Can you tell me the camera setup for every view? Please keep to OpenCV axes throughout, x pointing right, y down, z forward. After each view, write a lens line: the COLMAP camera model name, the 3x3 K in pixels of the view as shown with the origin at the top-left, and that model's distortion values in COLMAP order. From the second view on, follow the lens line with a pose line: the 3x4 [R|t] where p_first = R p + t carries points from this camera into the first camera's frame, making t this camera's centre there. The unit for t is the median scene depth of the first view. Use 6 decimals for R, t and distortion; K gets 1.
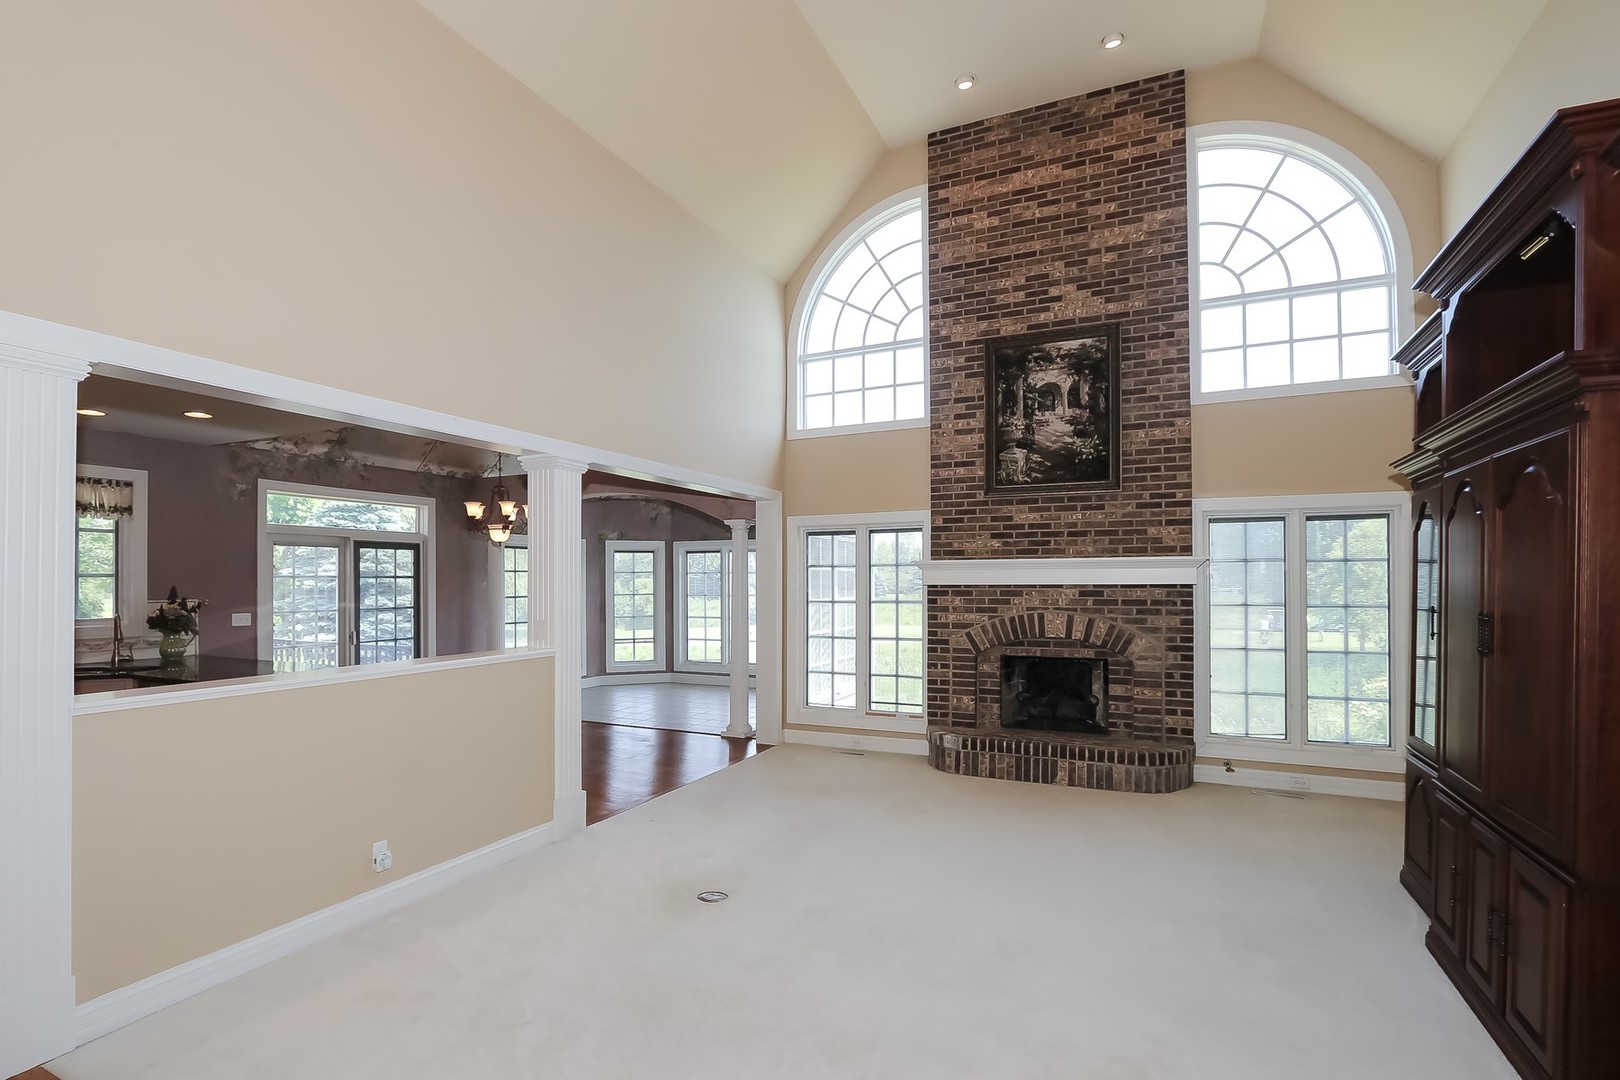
lens RADIAL K [[793.5, 0, 786.1], [0, 793.5, 576.0], [0, 0, 1]] dist [-0.017631, 0.005267]
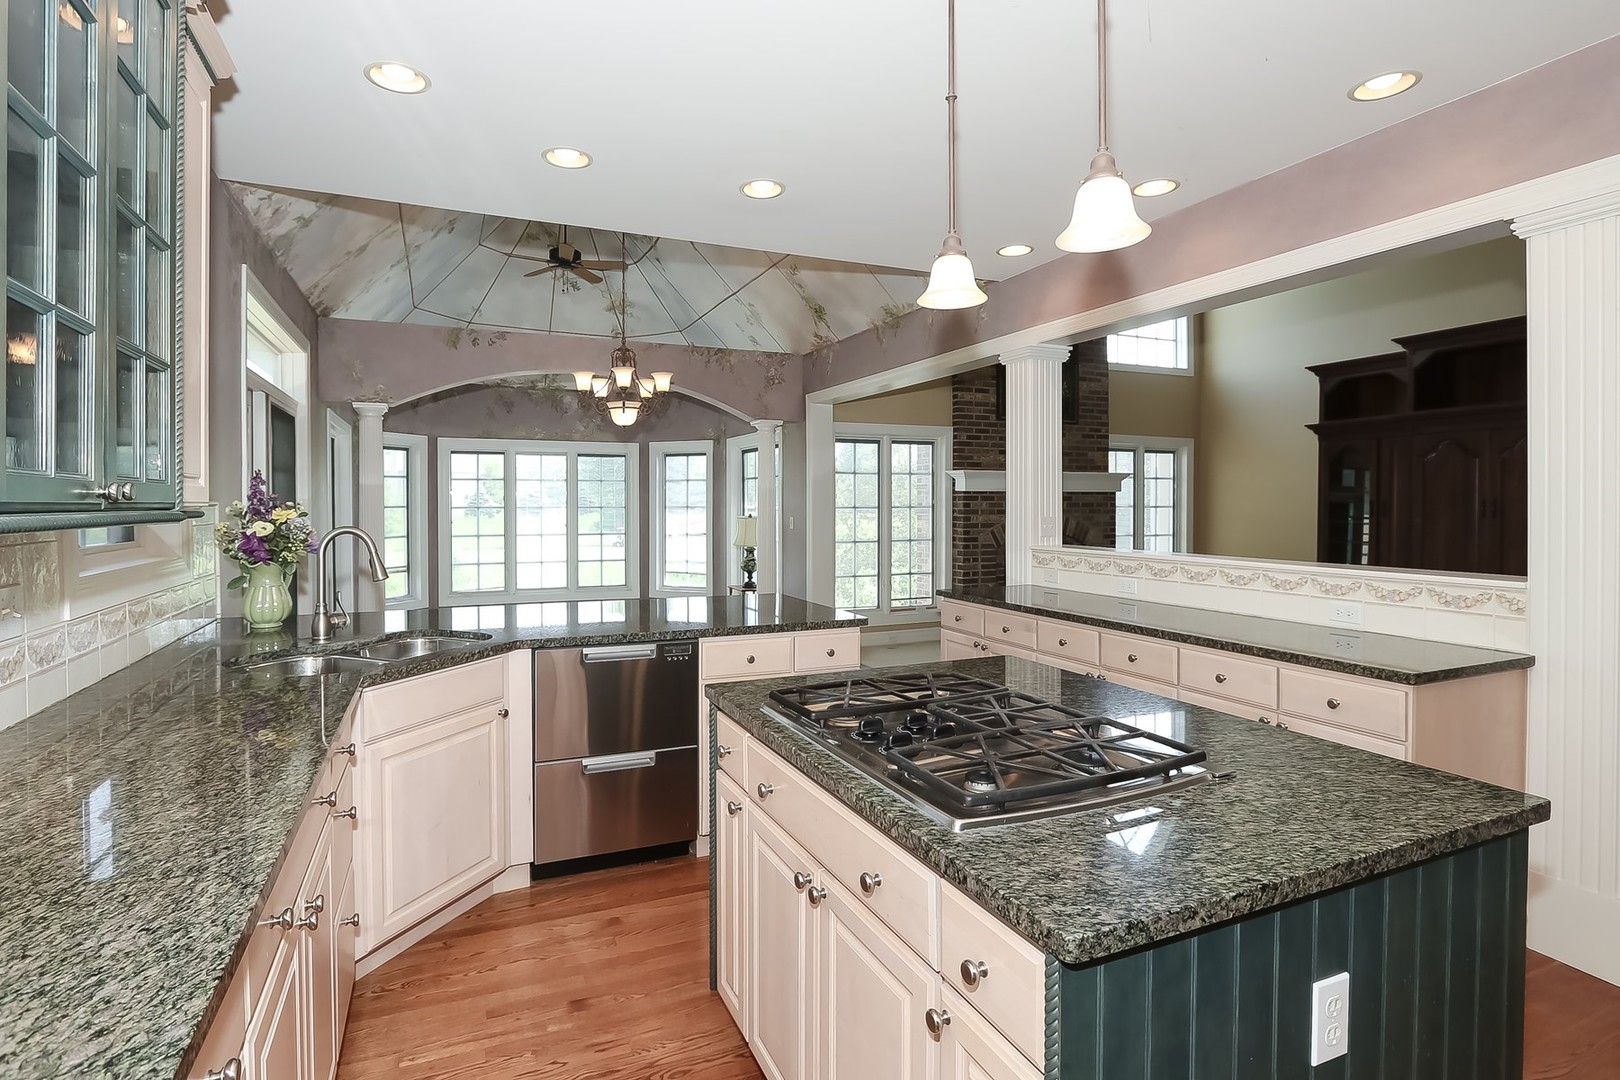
lens RADIAL K [[793.5, 0, 782.0], [0, 793.5, 513.4], [0, 0, 1]] dist [-0.017631, 0.005267]
pose [[0.659686, -0.007302, 0.751506, -0.882674], [-0.007965, 0.999829, 0.016706, 0.026644], [-0.751499, -0.017007, 0.659515, 0.434020]]
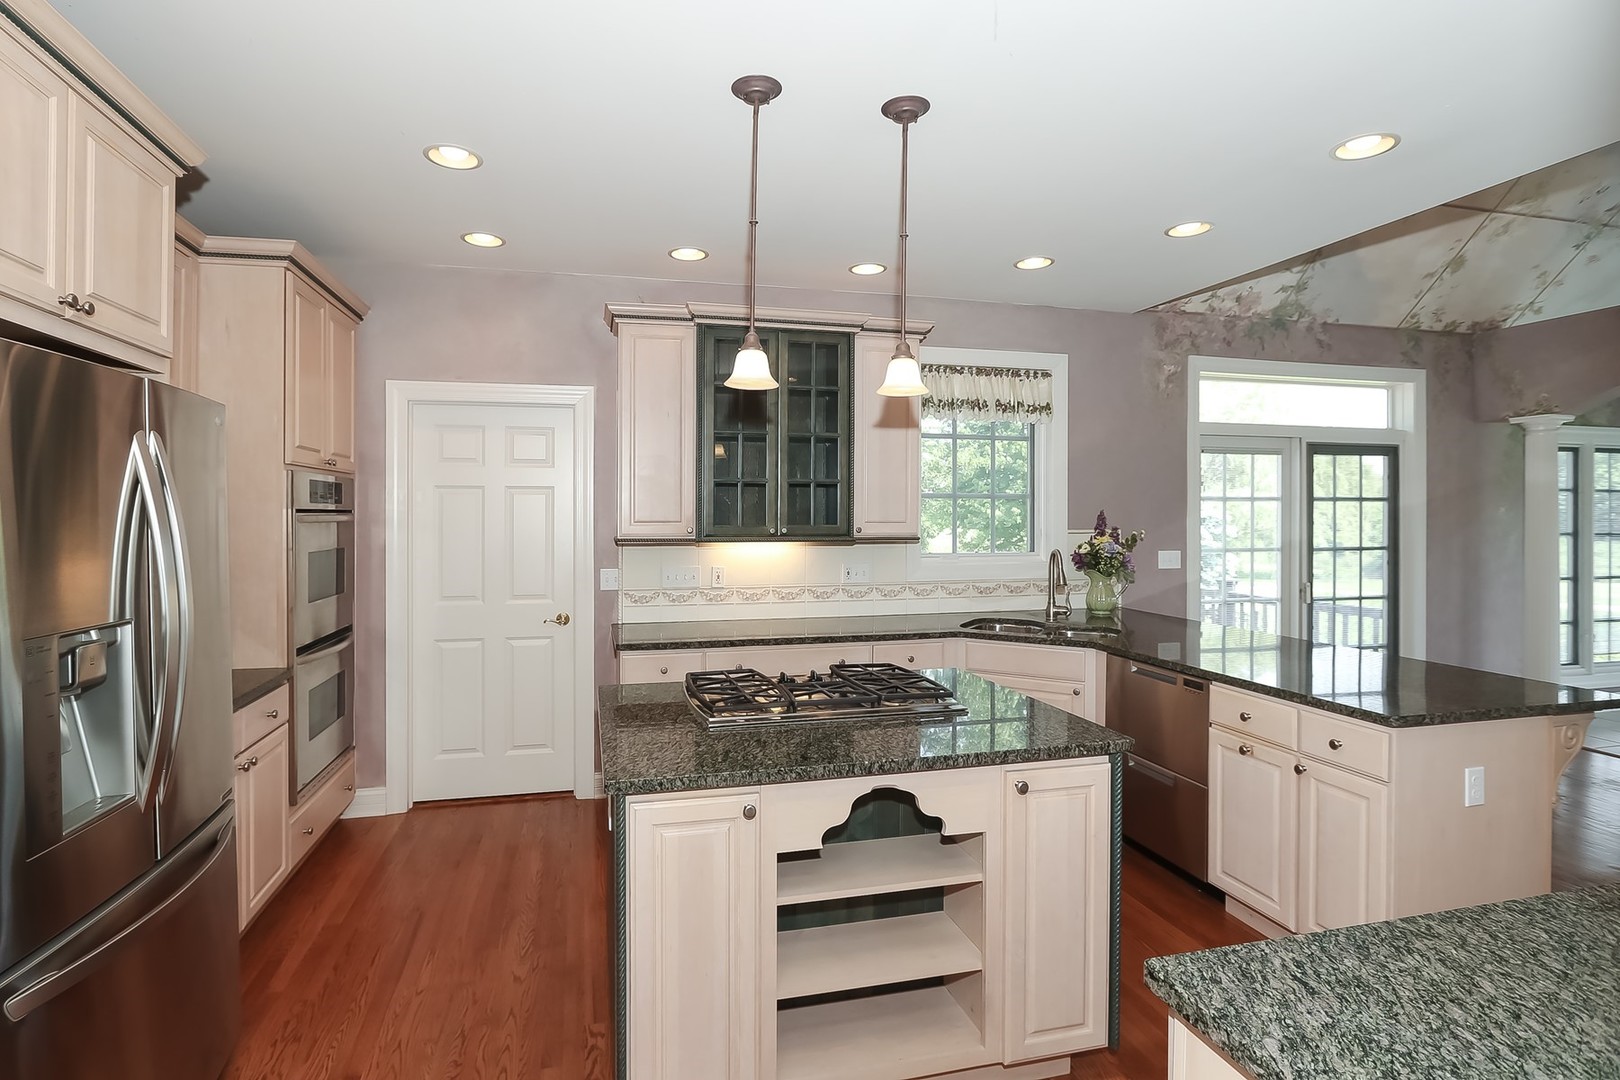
lens RADIAL K [[793.5, 0, 771.8], [0, 793.5, 517.1], [0, 0, 1]] dist [-0.017631, 0.005267]
pose [[0.636718, 0.008596, -0.771049, -0.397275], [0.002489, 0.999910, 0.013203, 0.008280], [0.771093, -0.010326, 0.636639, 0.299147]]
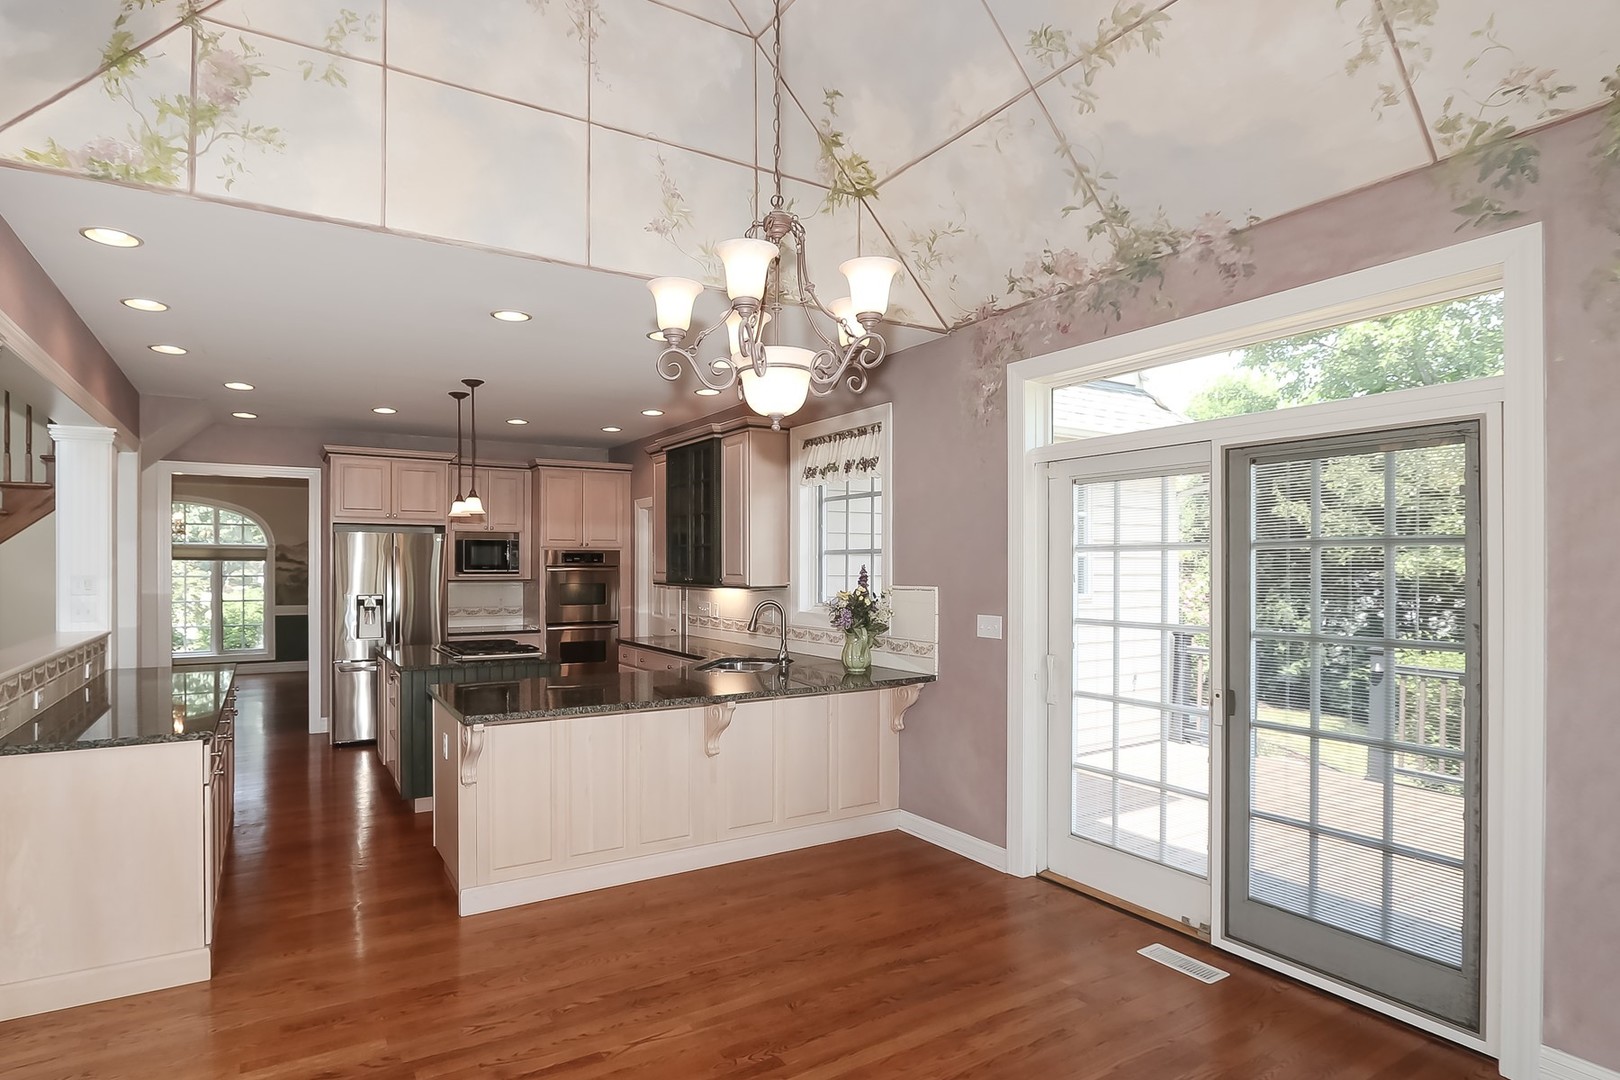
lens RADIAL K [[824.2, 0, 724.9], [0, 824.2, 567.8], [0, 0, 1]] dist [-0.012058, -0.000725]
pose [[-0.573499, 0.007437, -0.819172, -0.112712], [0.008465, 0.999959, 0.003152, 0.011191], [0.819162, -0.005127, -0.573539, 1.248197]]
